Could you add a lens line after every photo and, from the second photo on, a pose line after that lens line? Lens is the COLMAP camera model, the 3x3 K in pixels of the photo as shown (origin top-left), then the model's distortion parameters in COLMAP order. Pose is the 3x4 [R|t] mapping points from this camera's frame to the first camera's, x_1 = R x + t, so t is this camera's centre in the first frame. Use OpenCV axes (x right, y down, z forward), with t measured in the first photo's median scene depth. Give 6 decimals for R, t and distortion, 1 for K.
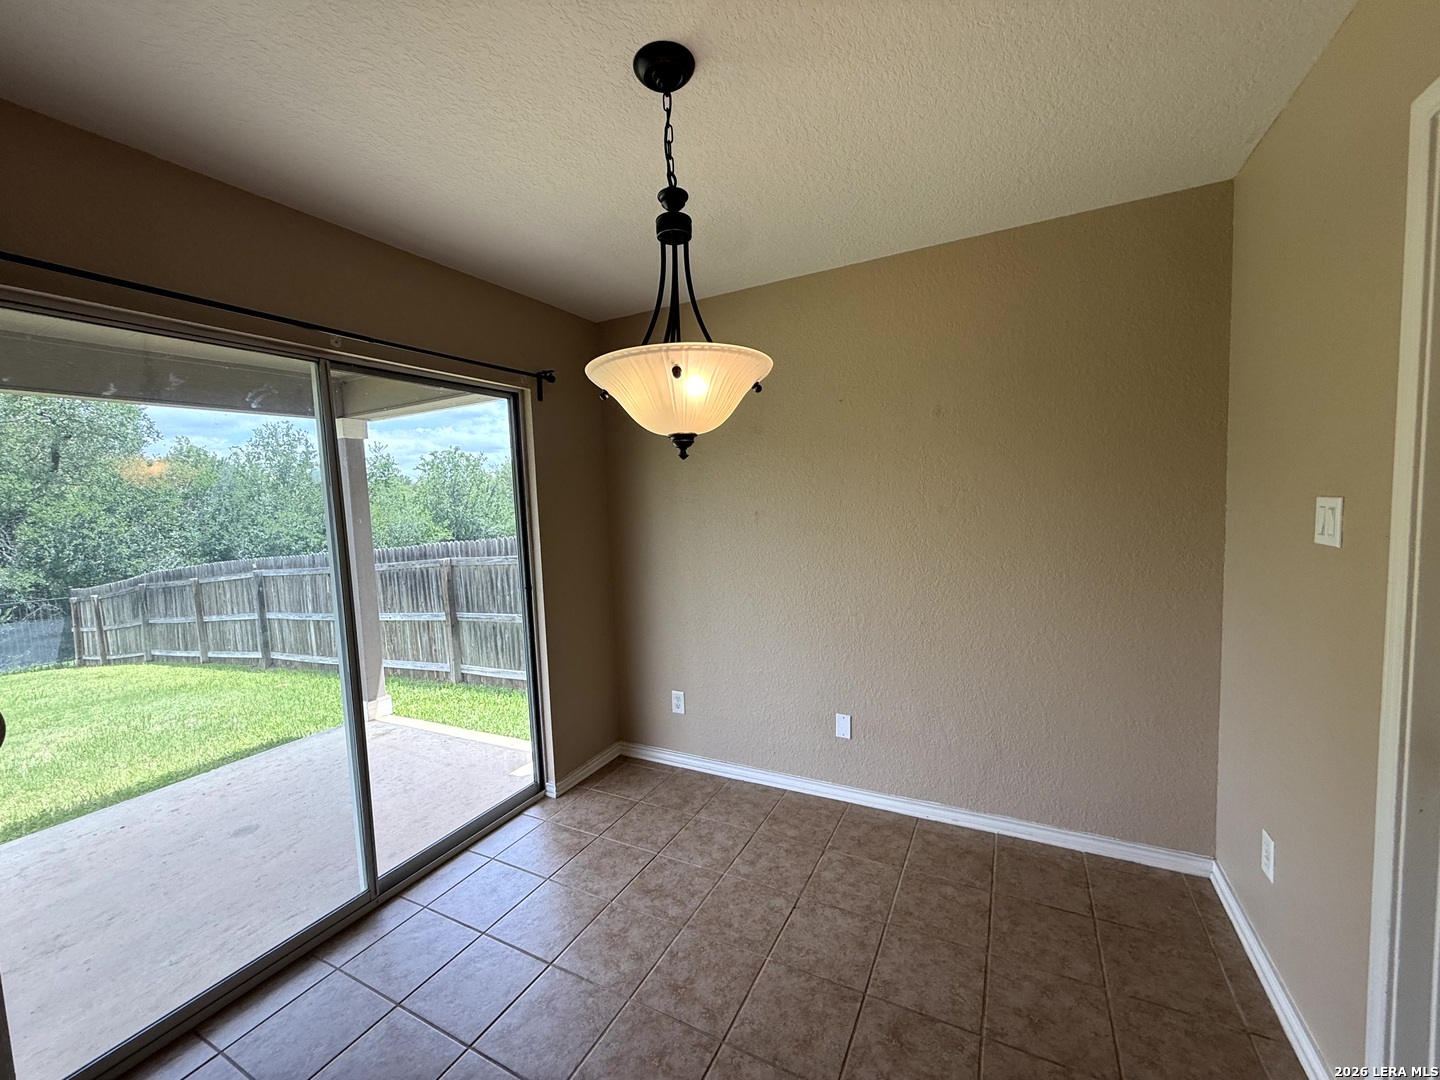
lens RADIAL K [[574.5, 0, 714.8], [0, 574.5, 542.4], [0, 0, 1]] dist [0.001092, -0.000197]
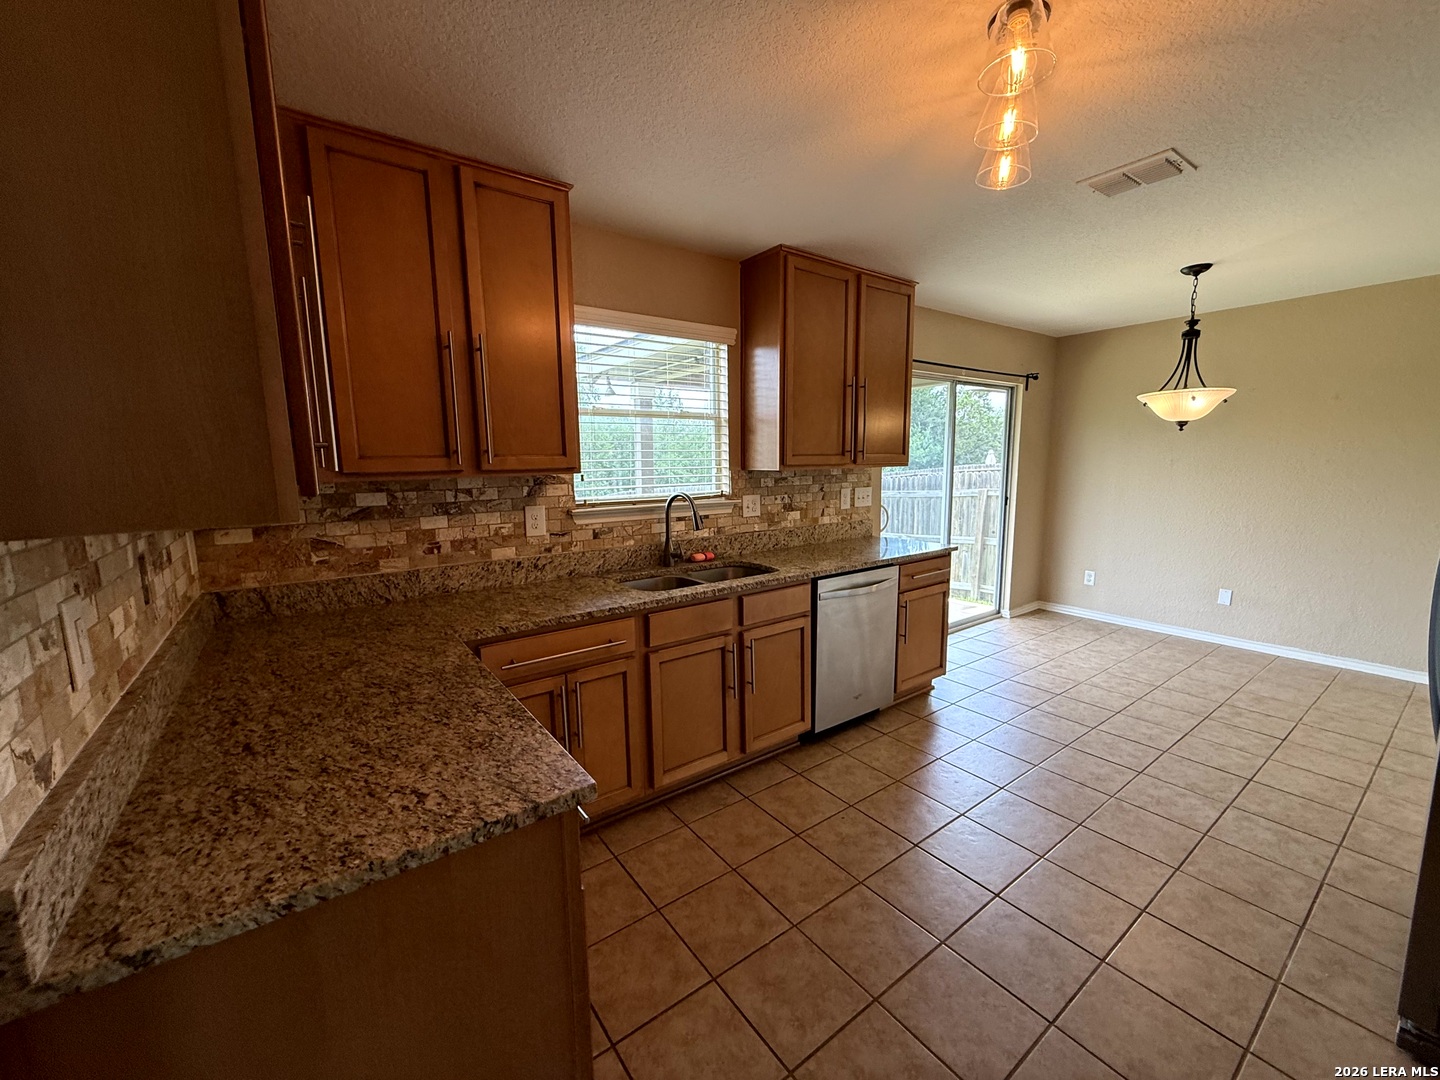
lens RADIAL K [[574.5, 0, 715.6], [0, 574.5, 540.2], [0, 0, 1]] dist [0.001092, -0.000197]
pose [[0.894270, 0.093940, -0.437557, -0.121060], [-0.060012, 0.994062, 0.090766, 0.035989], [0.443485, -0.054910, 0.894598, -0.353766]]
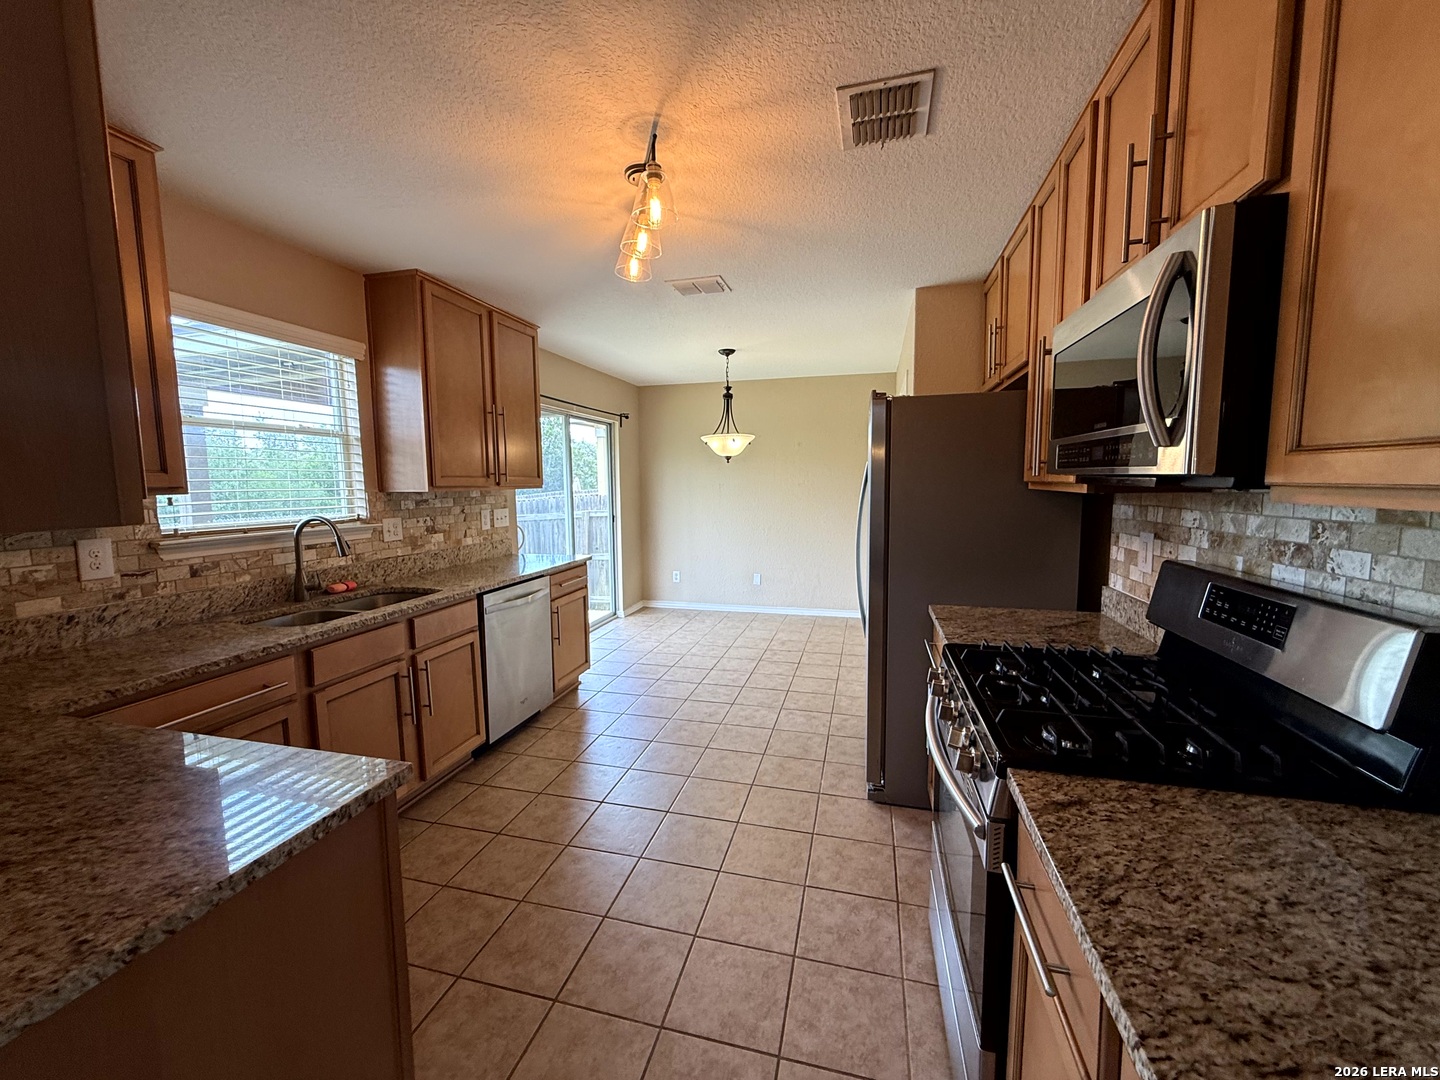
lens RADIAL K [[574.5, 0, 714.0], [0, 574.5, 540.6], [0, 0, 1]] dist [0.001092, -0.000197]
pose [[0.975199, 0.010915, 0.221061, -0.153053], [-0.015309, 0.999718, 0.018170, 0.044324], [-0.220800, -0.021104, 0.975091, -0.402156]]
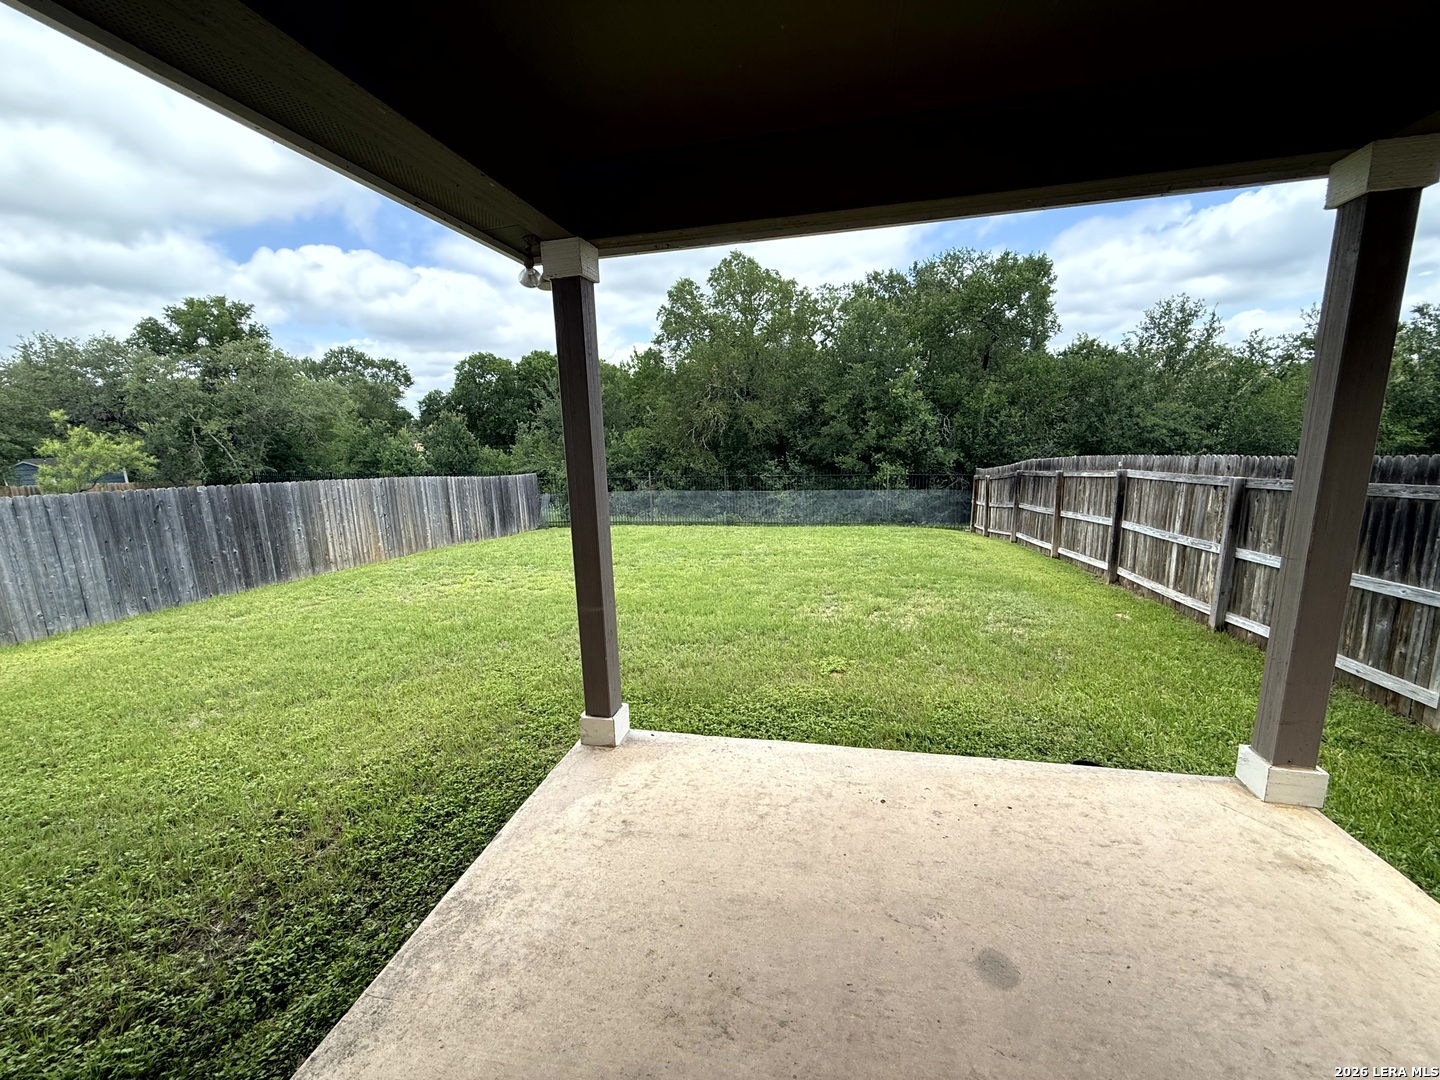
lens RADIAL K [[574.5, 0, 718.3], [0, 574.5, 536.6], [0, 0, 1]] dist [0.001092, -0.000197]
pose [[0.278459, 0.211974, -0.936764, -0.156437], [-0.052105, 0.977239, 0.205645, 0.002858], [0.959034, -0.008454, 0.283166, 0.199939]]
